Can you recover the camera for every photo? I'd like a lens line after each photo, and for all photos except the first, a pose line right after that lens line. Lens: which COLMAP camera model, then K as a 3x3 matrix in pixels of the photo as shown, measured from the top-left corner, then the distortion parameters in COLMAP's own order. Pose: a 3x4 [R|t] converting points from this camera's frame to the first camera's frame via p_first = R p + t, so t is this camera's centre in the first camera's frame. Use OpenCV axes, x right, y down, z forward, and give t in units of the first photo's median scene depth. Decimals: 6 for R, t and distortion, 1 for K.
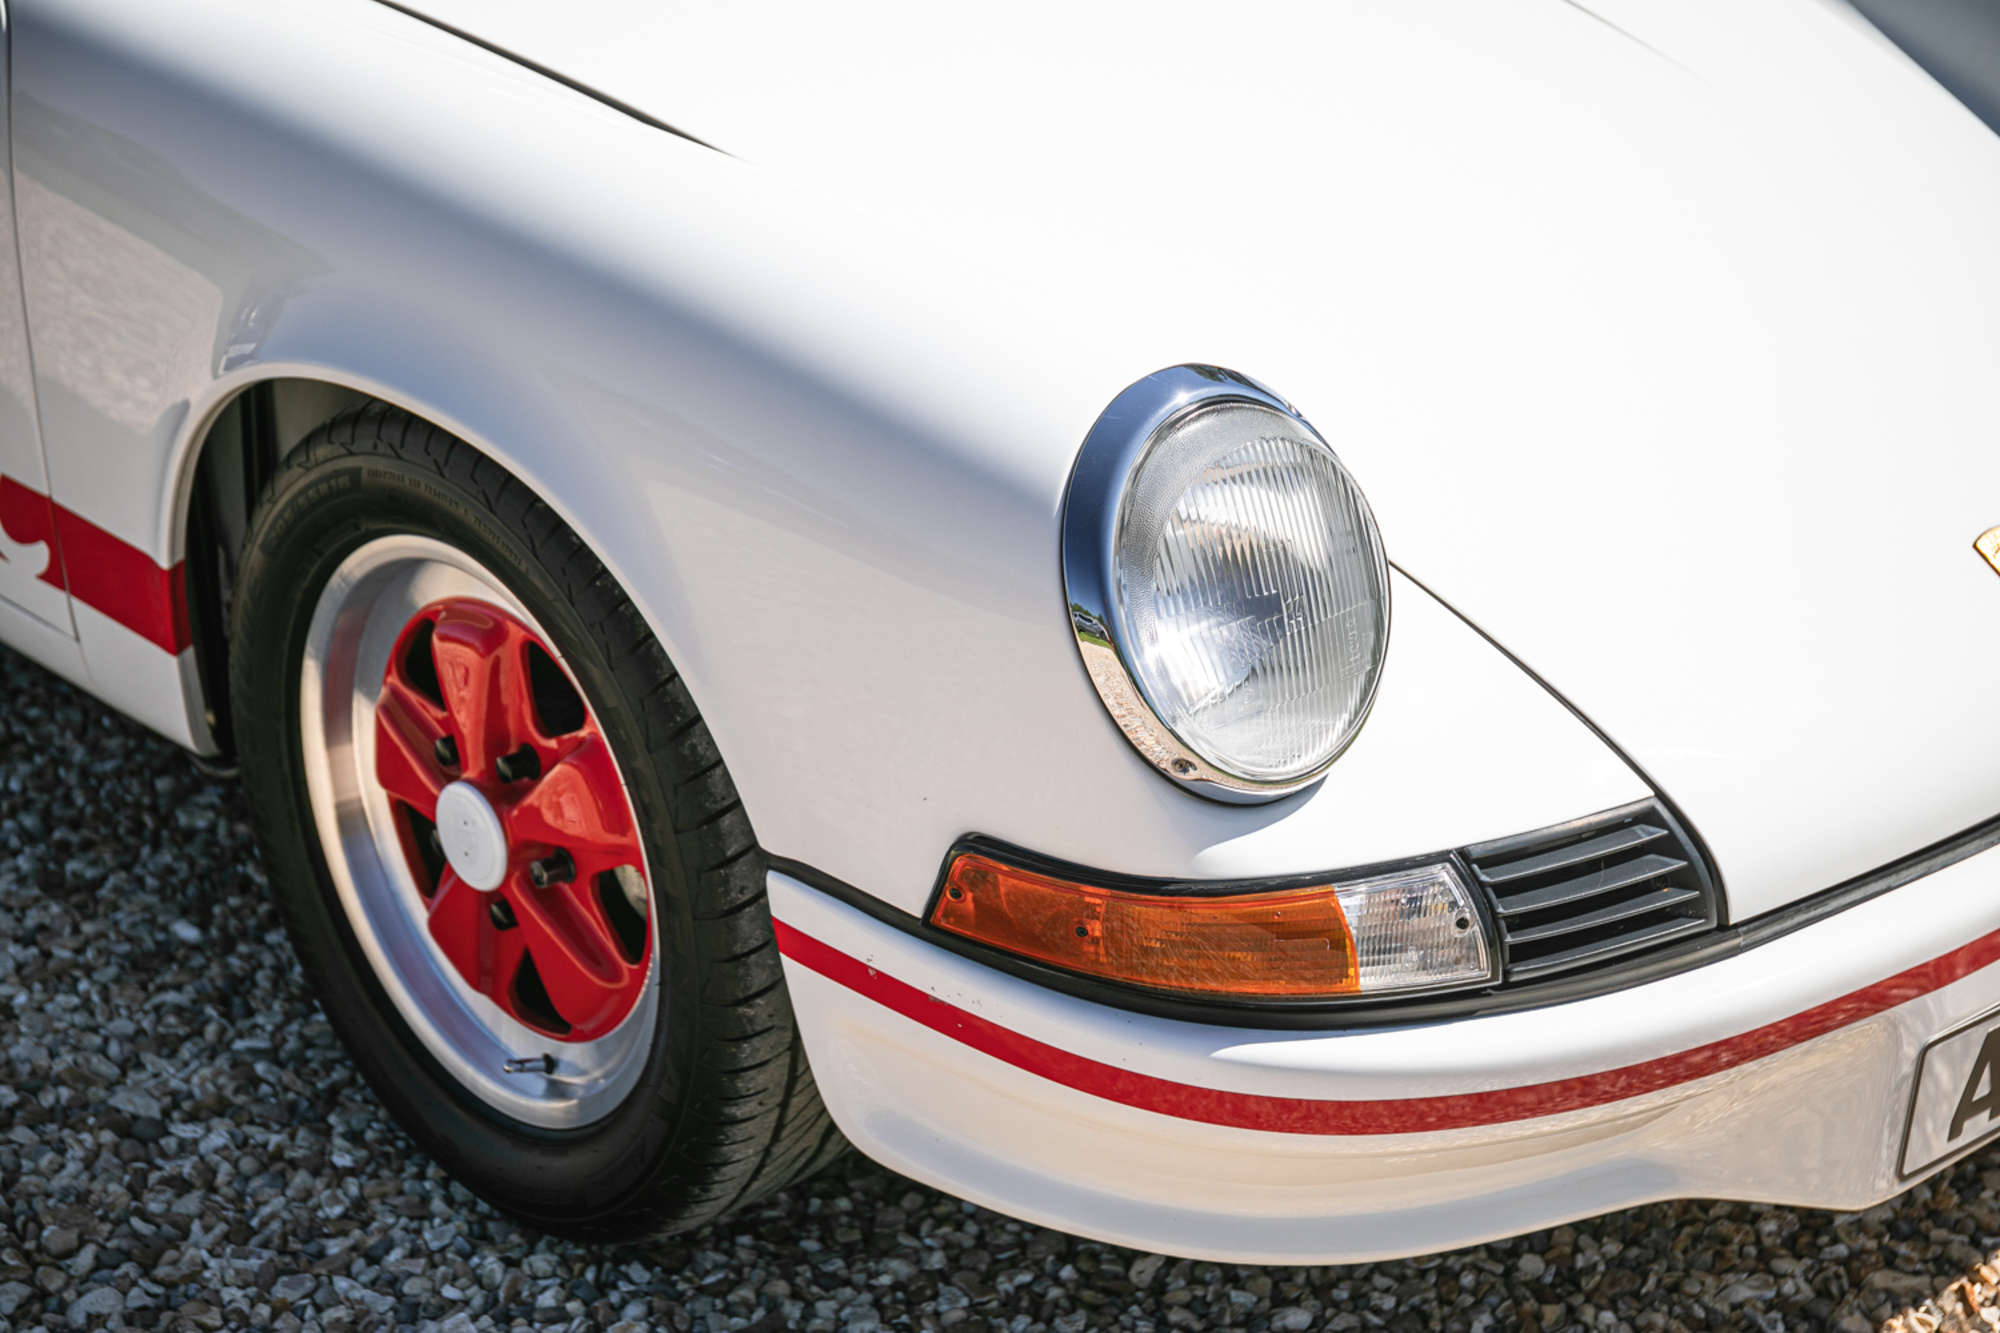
lens RADIAL K [[3762.6, 0, 1043.3], [0, 3762.6, 687.9], [0, 0, 1]] dist [0.095455, 0.278950]
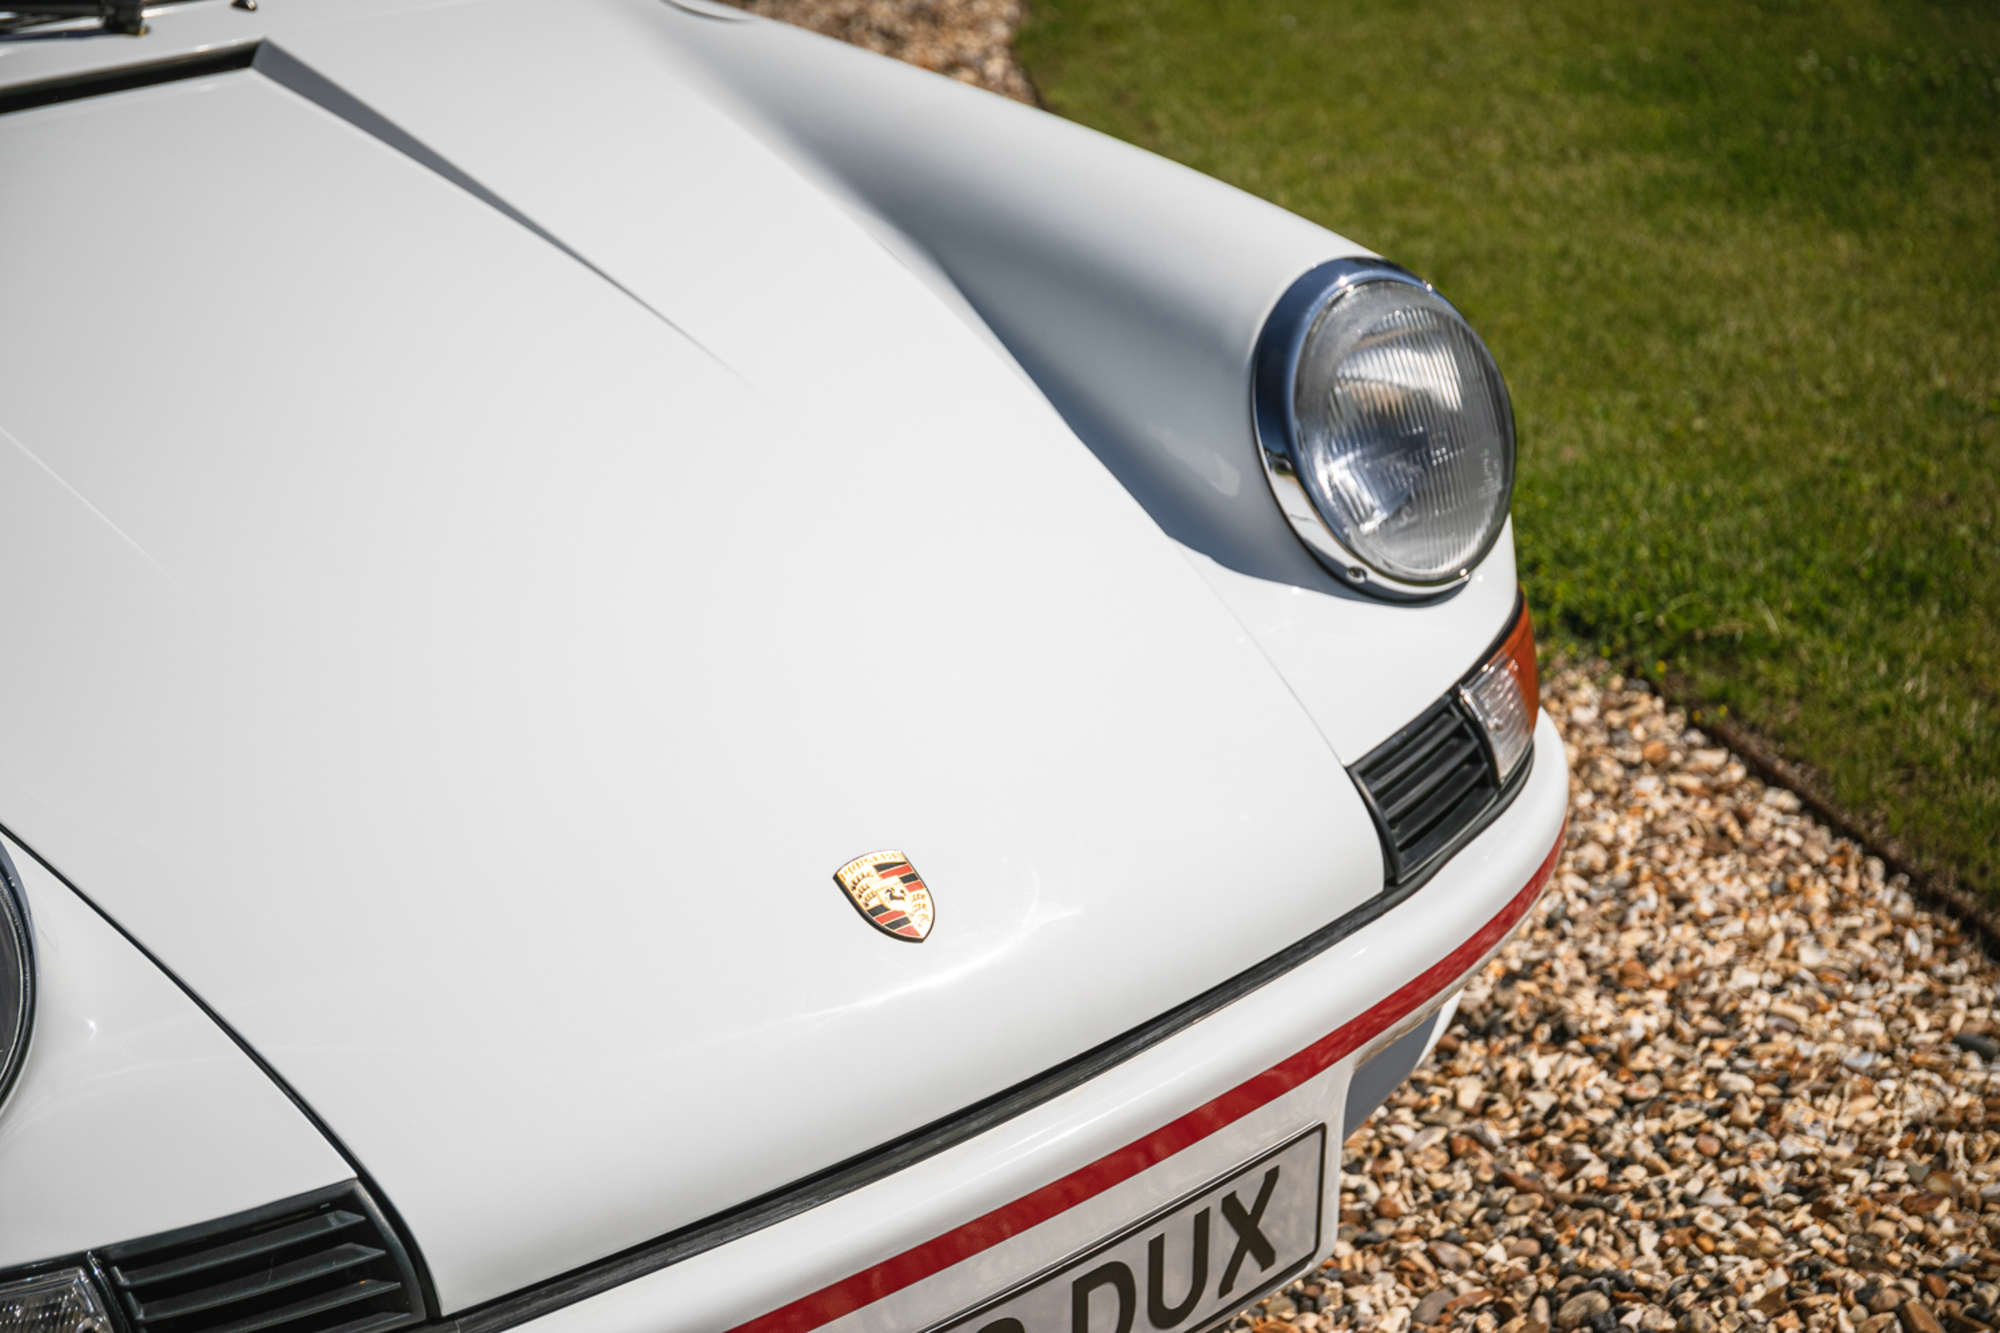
lens RADIAL K [[3762.6, 0, 1043.3], [0, 3762.6, 687.9], [0, 0, 1]] dist [0.095455, 0.278950]
pose [[0.999121, -0.026382, -0.032563, 0.311994], [0.024970, 0.998761, -0.043042, -0.040163], [0.033658, 0.042191, 0.998542, 0.068500]]
